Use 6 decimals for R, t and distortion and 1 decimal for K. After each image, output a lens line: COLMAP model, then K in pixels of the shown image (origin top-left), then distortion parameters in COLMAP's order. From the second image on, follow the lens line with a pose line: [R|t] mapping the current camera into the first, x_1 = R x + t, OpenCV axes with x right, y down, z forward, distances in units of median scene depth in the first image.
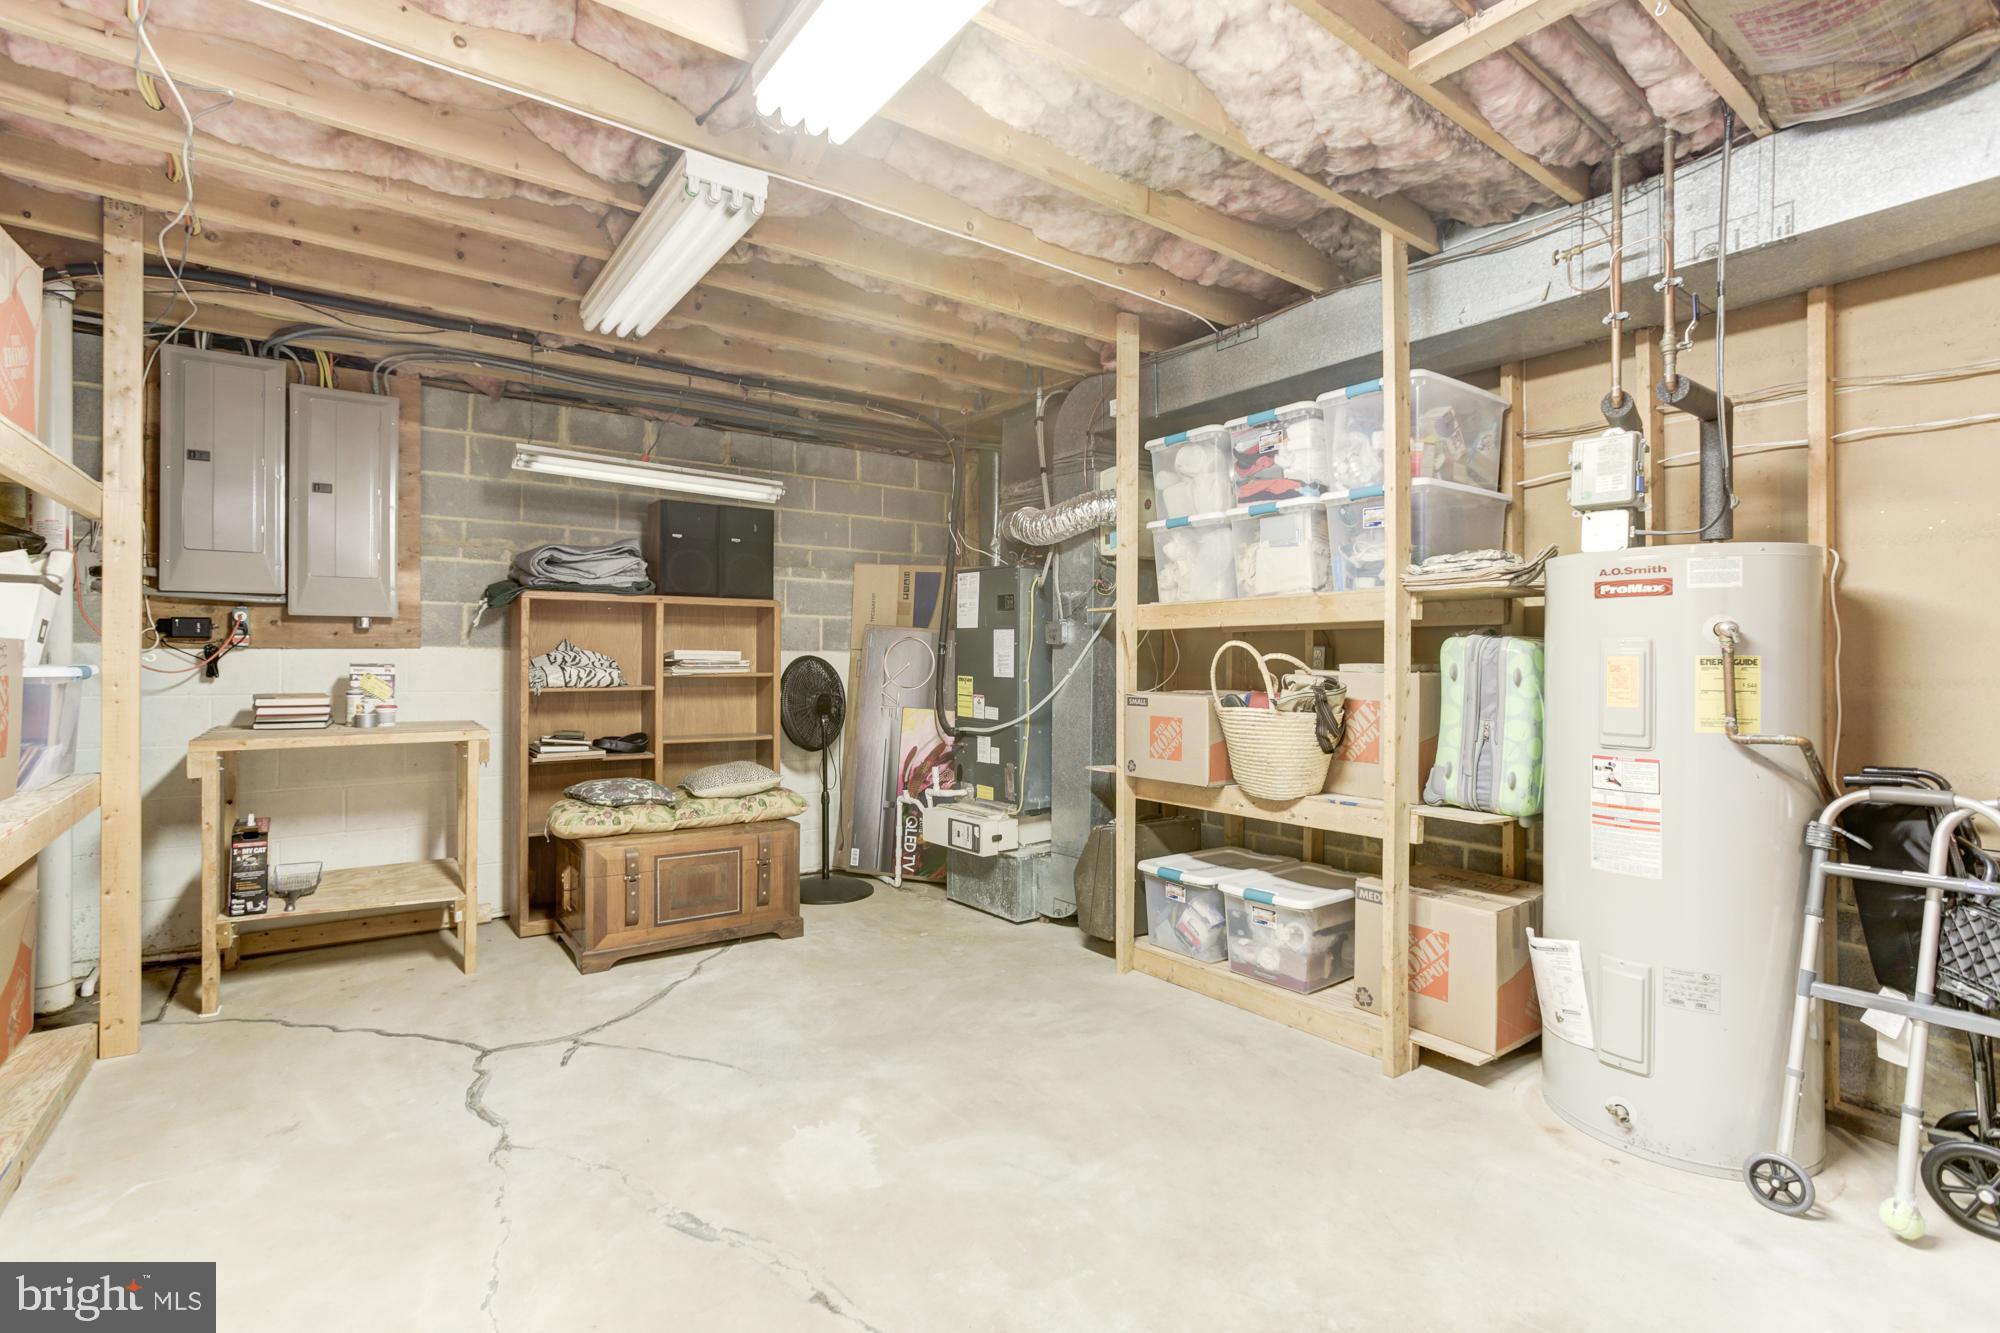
lens RADIAL K [[912.2, 0, 997.9], [0, 912.2, 664.4], [0, 0, 1]] dist [-0.000619, -0.000109]
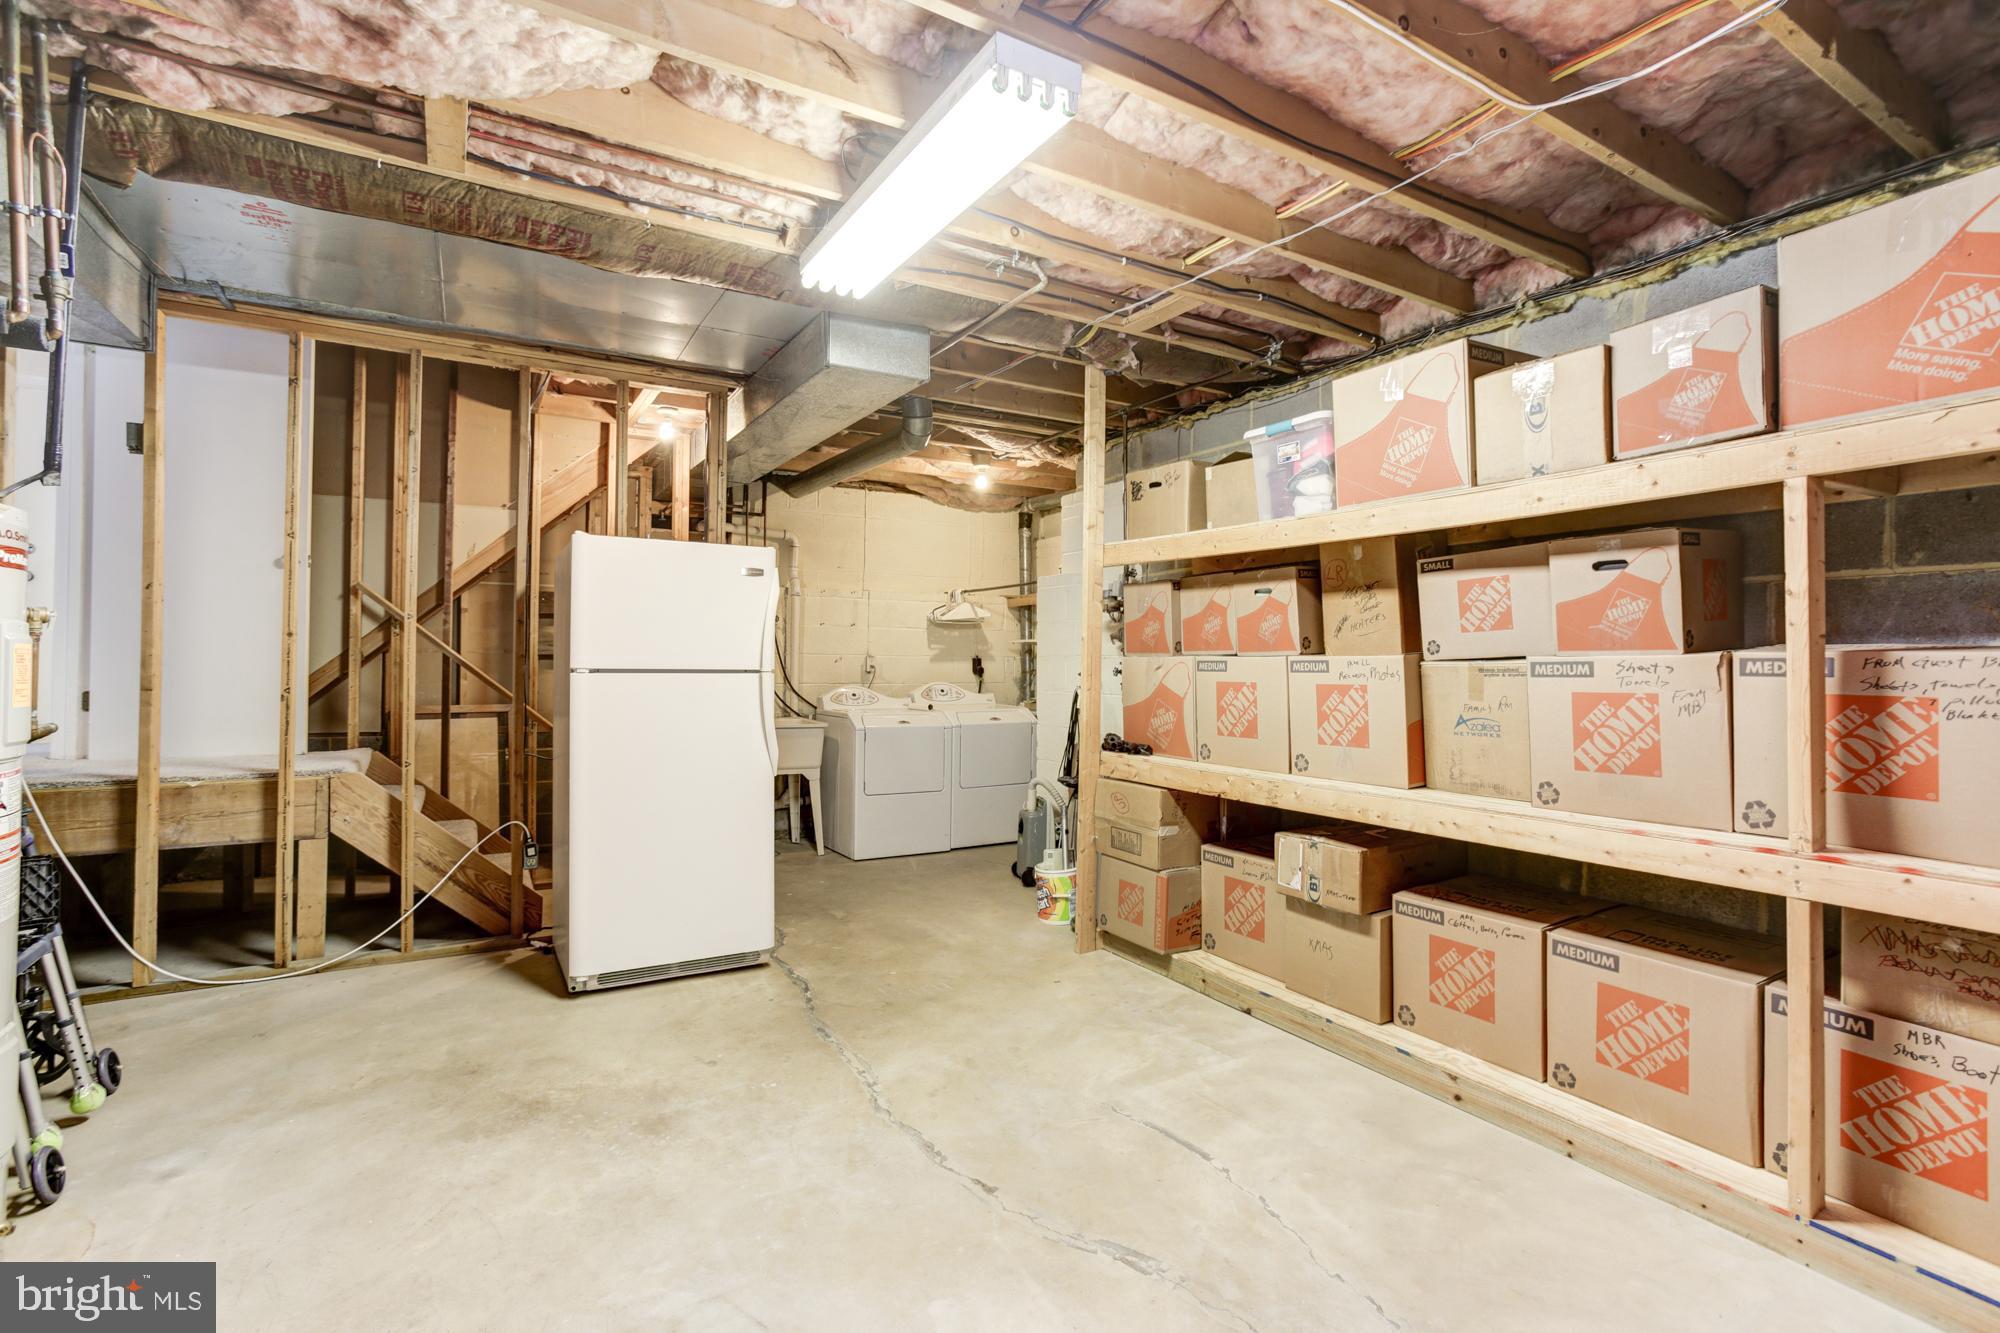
lens RADIAL K [[912.2, 0, 1002.6], [0, 912.2, 657.5], [0, 0, 1]] dist [-0.000619, -0.000109]
pose [[-0.994674, -0.013391, 0.102197, -0.292043], [-0.013979, 0.999890, -0.005036, -0.007977], [-0.102118, -0.006437, -0.994751, 1.973342]]
